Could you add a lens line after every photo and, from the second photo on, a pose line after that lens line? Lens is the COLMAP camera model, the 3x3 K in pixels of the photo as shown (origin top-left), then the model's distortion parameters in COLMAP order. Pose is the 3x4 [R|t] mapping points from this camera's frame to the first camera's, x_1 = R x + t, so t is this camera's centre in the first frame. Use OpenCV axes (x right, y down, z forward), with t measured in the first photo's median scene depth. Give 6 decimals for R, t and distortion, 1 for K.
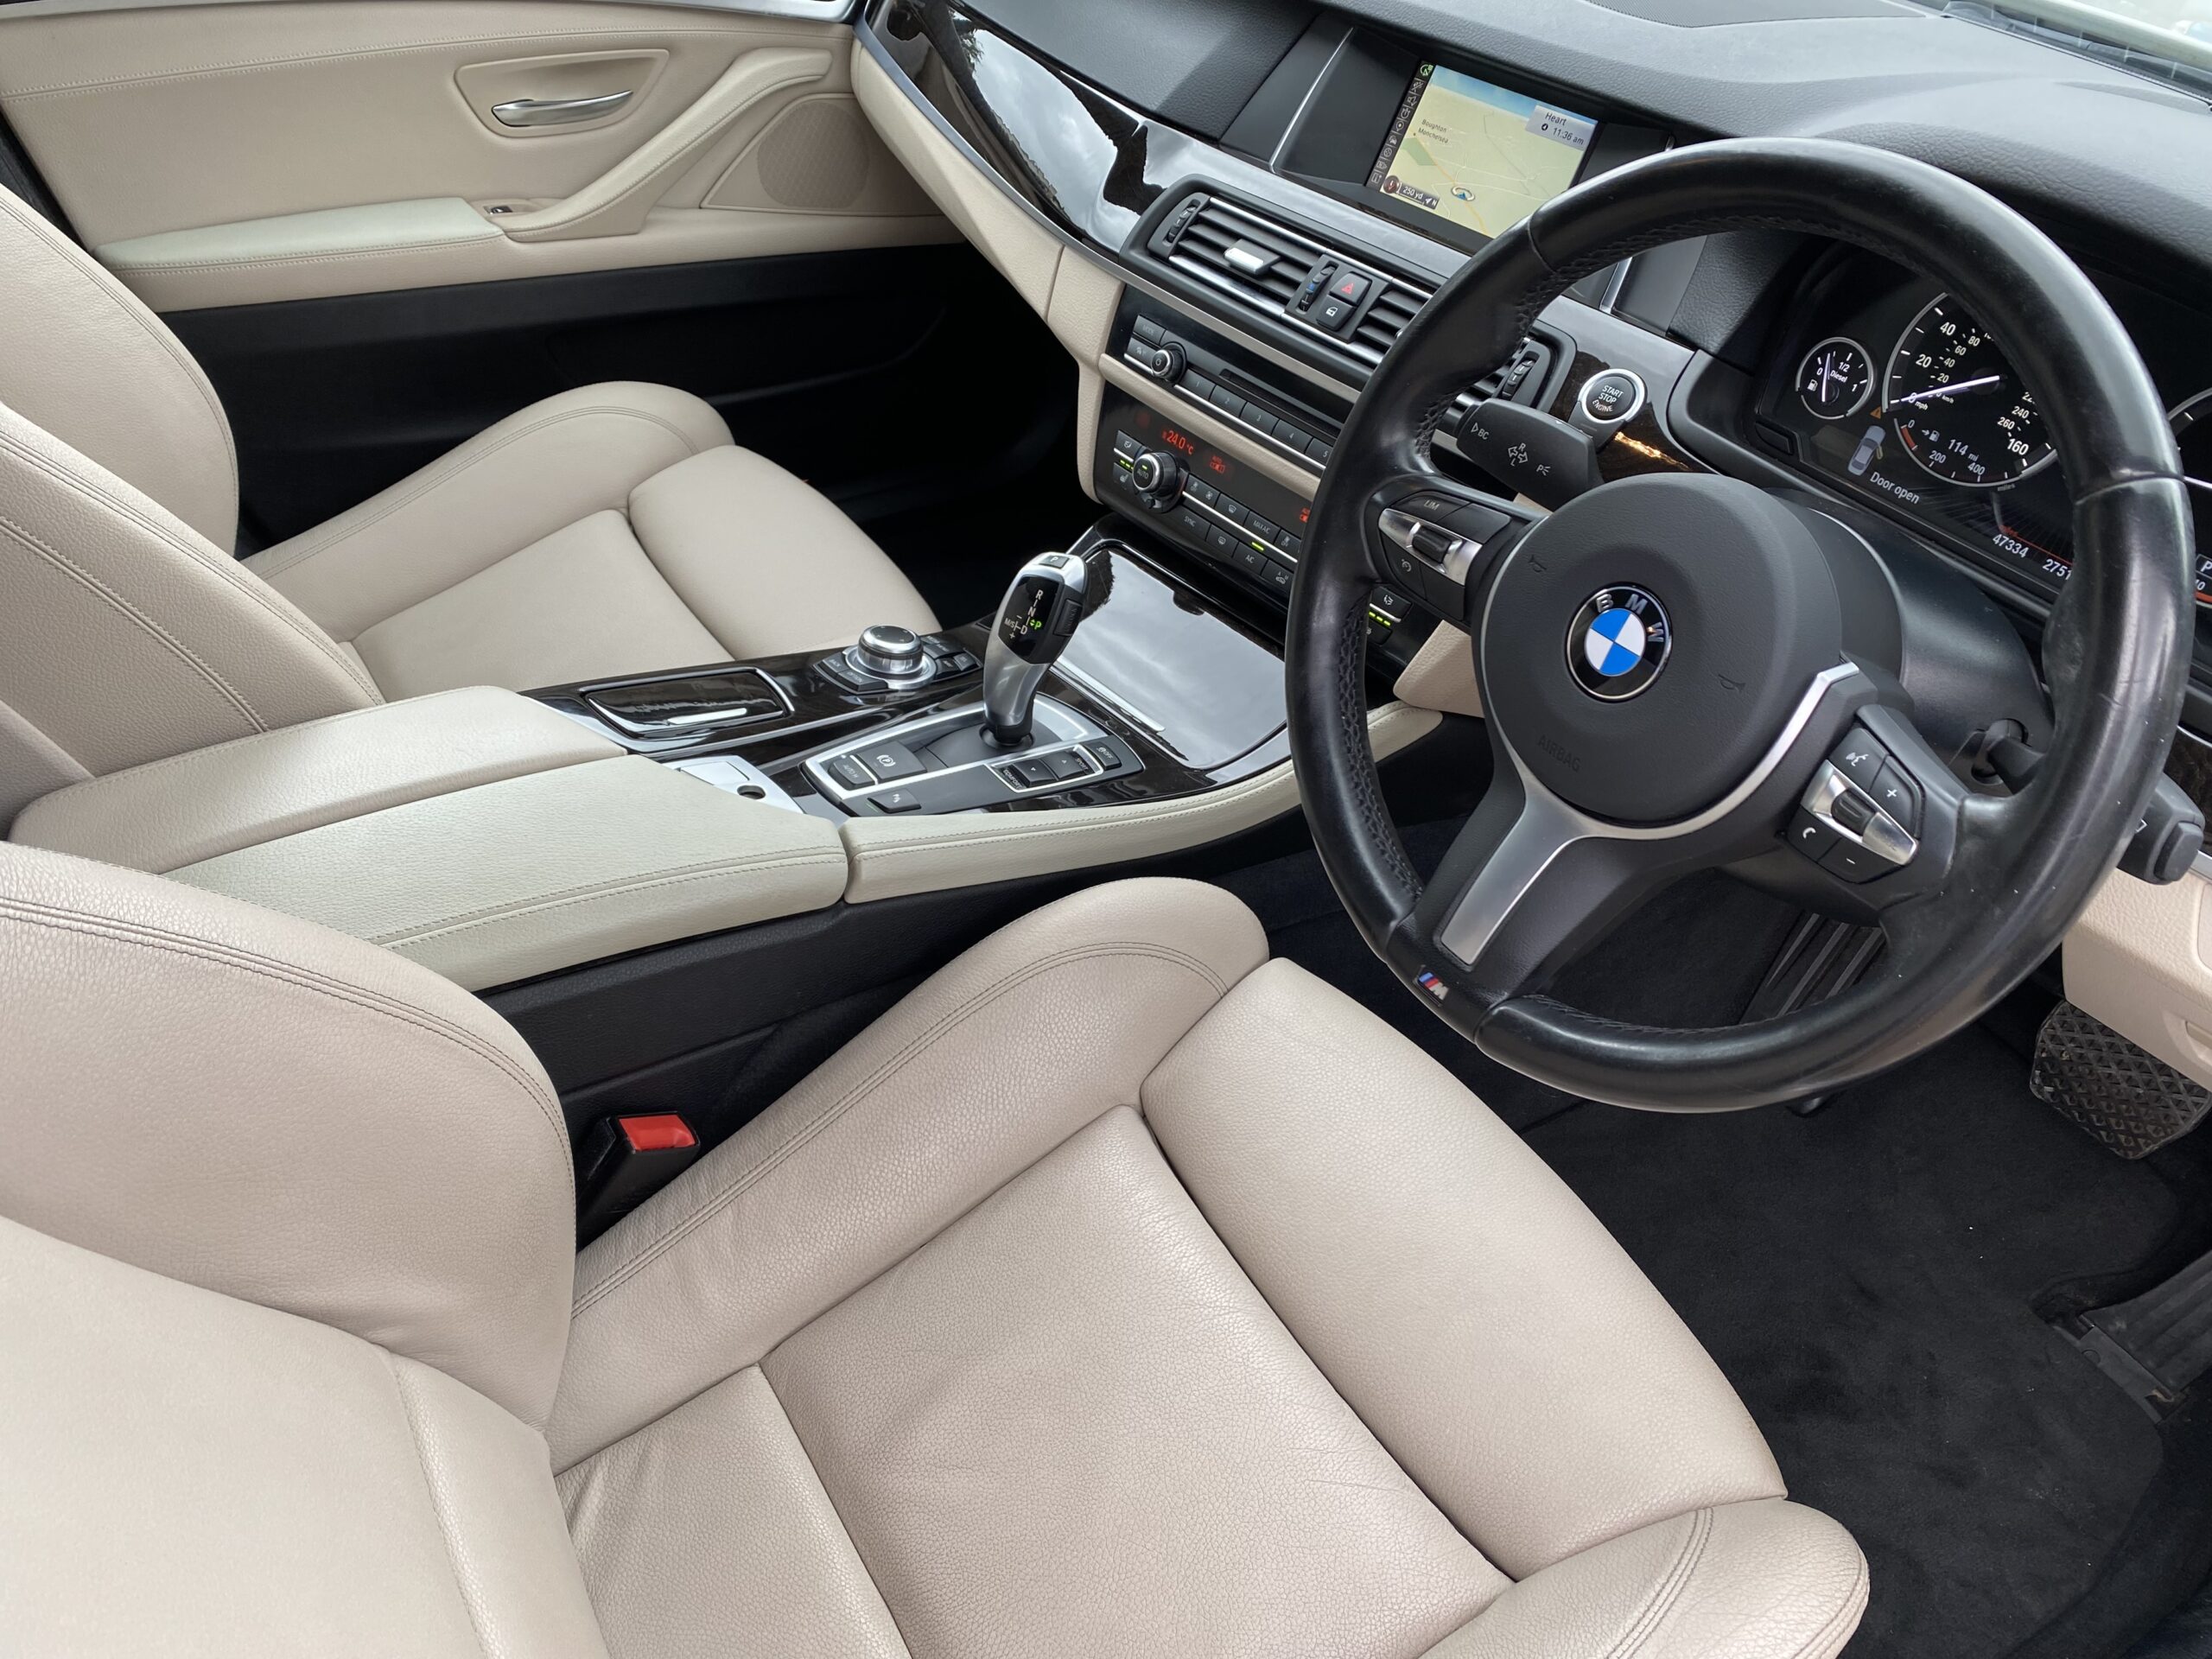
lens RADIAL K [[1701.4, 0, 1100.4], [0, 1701.4, 825.7], [0, 0, 1]] dist [0.001105, 0.007029]
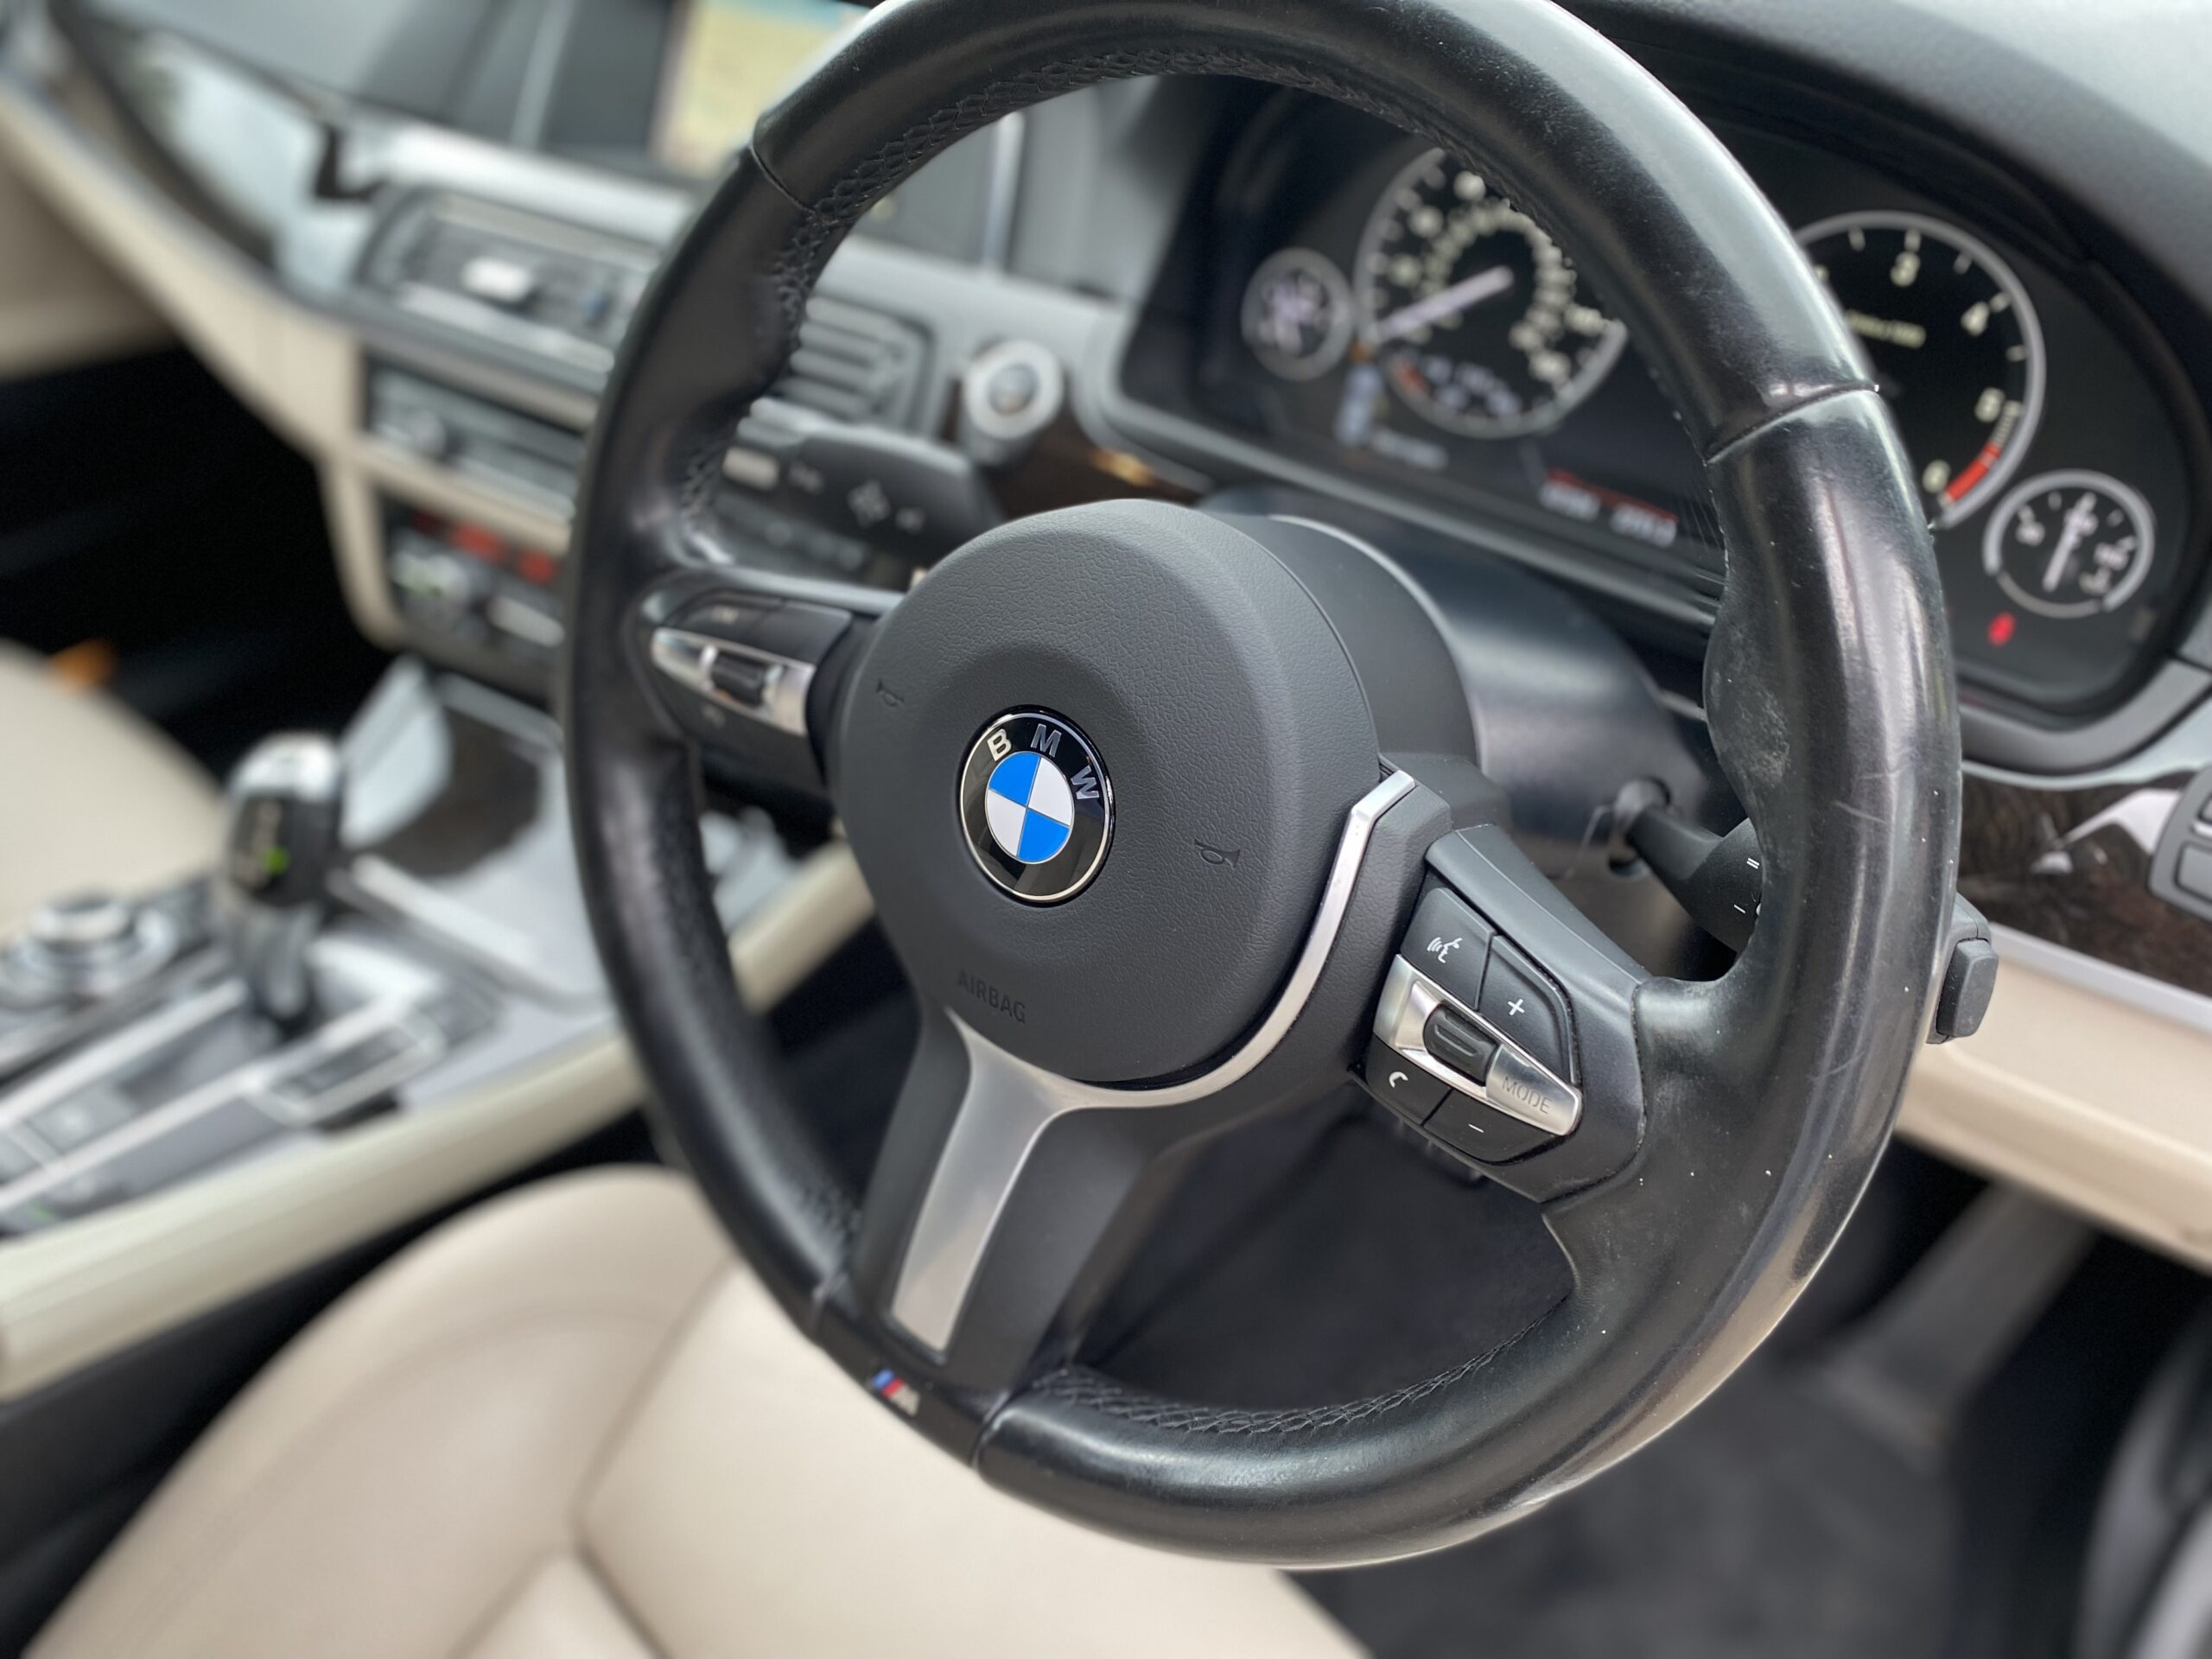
lens RADIAL K [[1714.6, 0, 1106.0], [0, 1714.6, 829.5], [0, 0, 1]] dist [0.038478, -0.003997]
pose [[0.951936, -0.220189, 0.212920, 0.154969], [0.222523, 0.974837, 0.013245, -0.079399], [-0.210479, 0.034771, 0.976980, 0.320408]]
